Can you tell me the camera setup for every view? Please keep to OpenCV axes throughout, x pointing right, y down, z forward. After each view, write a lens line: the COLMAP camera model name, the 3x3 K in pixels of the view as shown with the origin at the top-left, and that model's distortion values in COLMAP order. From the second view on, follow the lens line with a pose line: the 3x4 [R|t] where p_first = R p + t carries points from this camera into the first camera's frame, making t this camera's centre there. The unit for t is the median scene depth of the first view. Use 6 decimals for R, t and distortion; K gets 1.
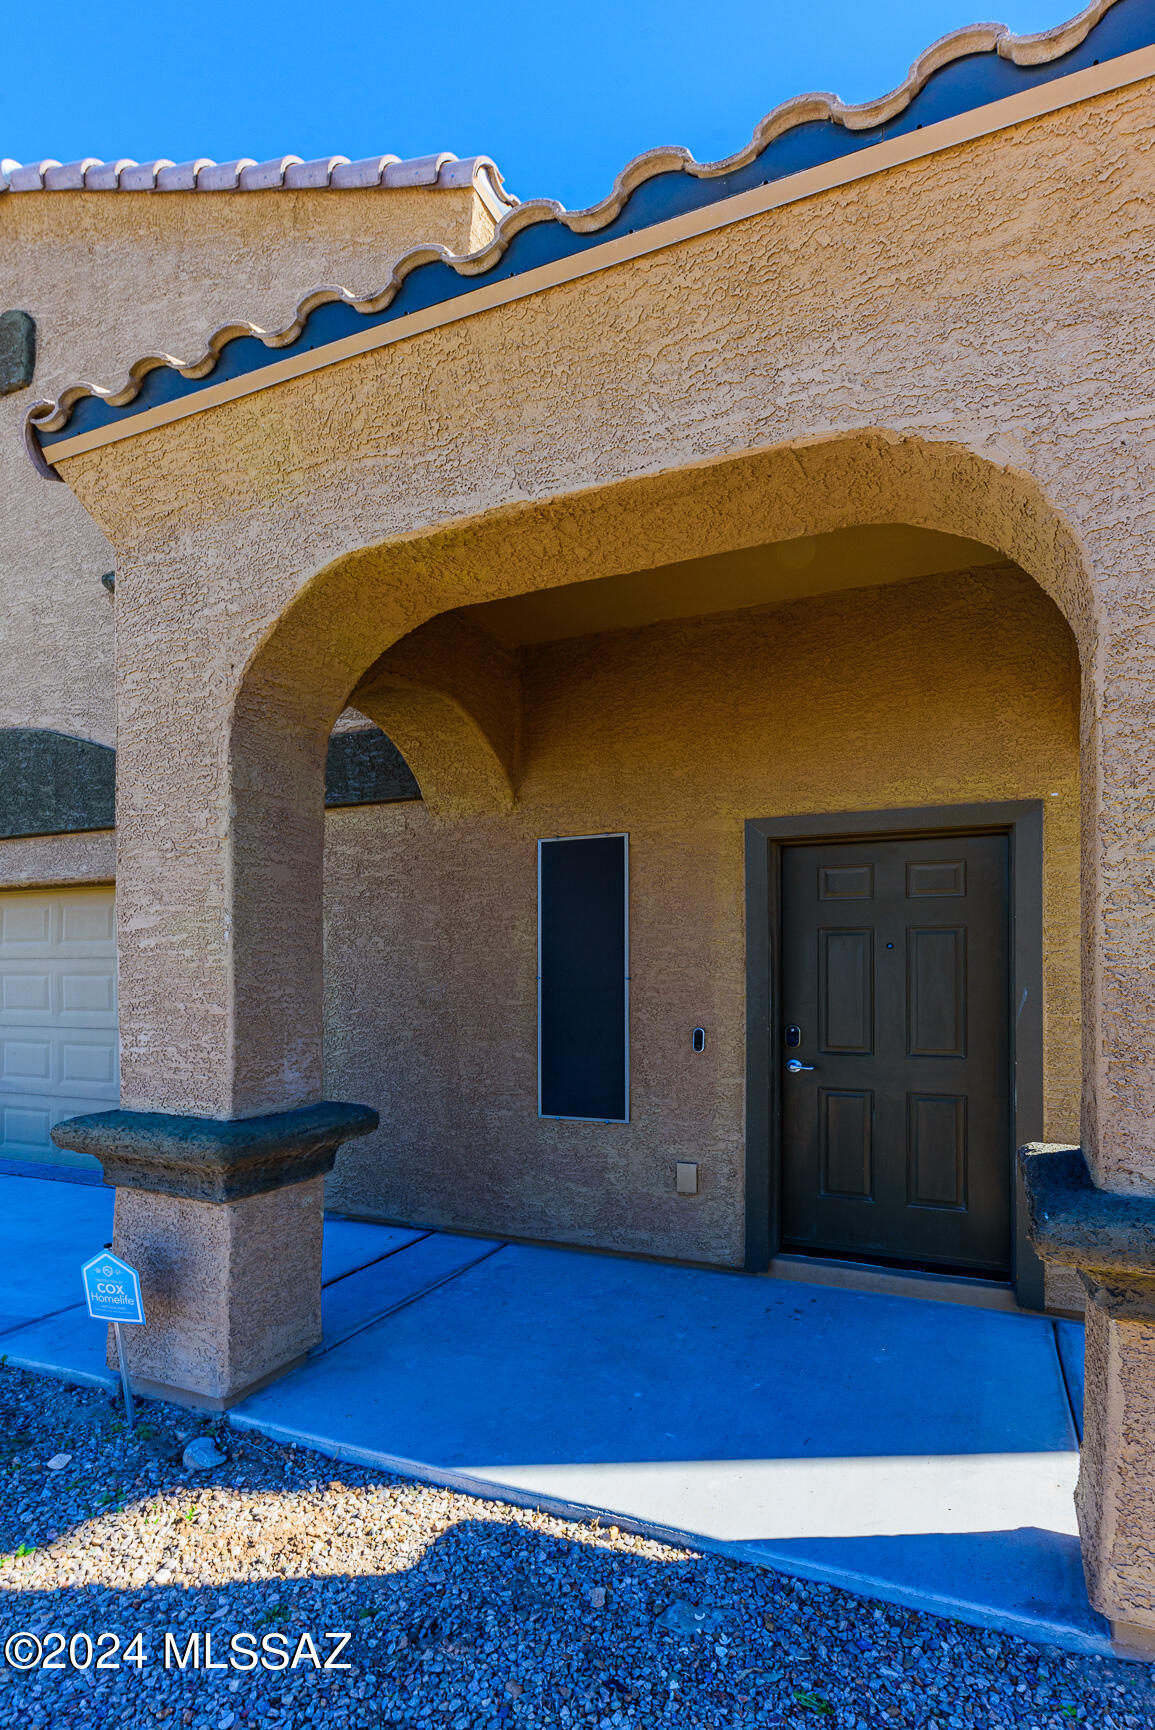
lens RADIAL K [[632.7, 0, 577.5], [0, 632.7, 865.0], [0, 0, 1]] dist [0.000801, -0.000066]
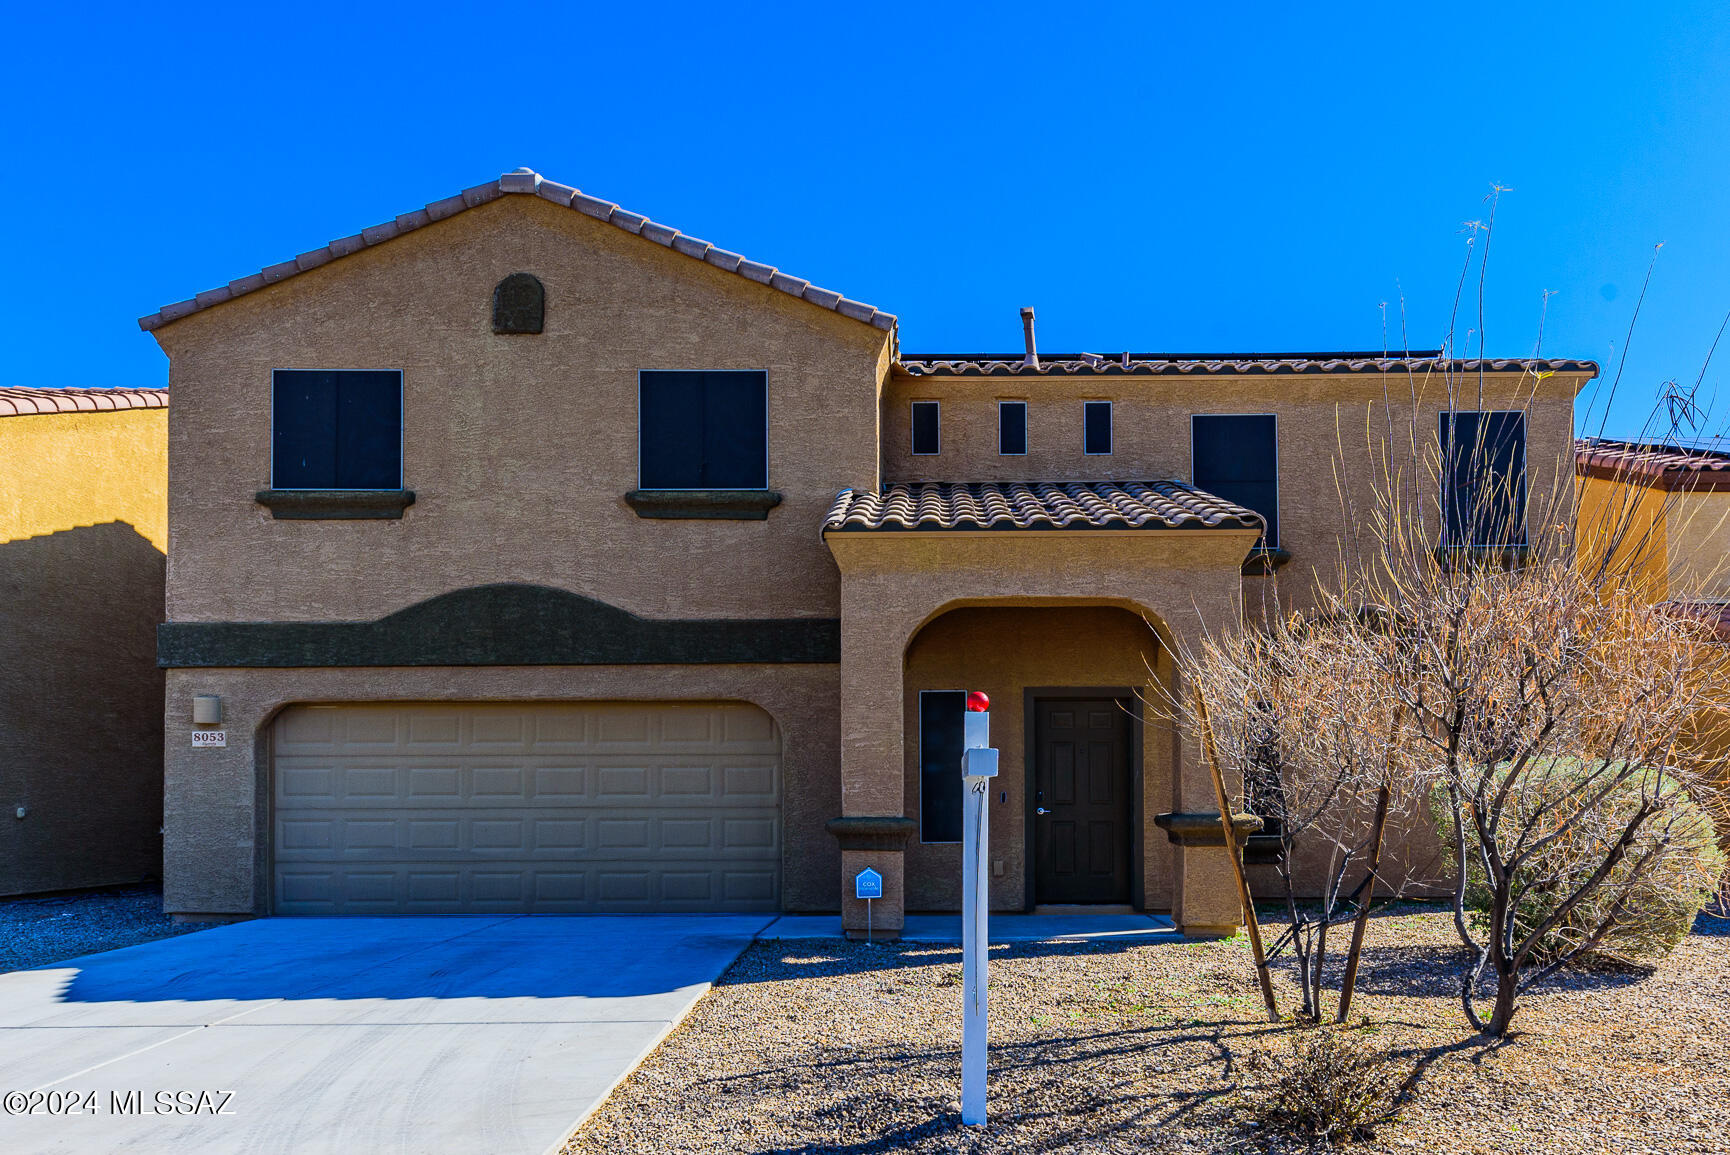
lens RADIAL K [[723.1, 0, 865.0], [0, 723.1, 577.5], [0, 0, 1]] dist [0.000383, -0.000025]
pose [[0.930228, 0.096241, 0.354139, -1.075323], [-0.054603, 0.990556, -0.125766, -0.101364], [-0.362898, 0.097655, 0.926698, -1.016106]]
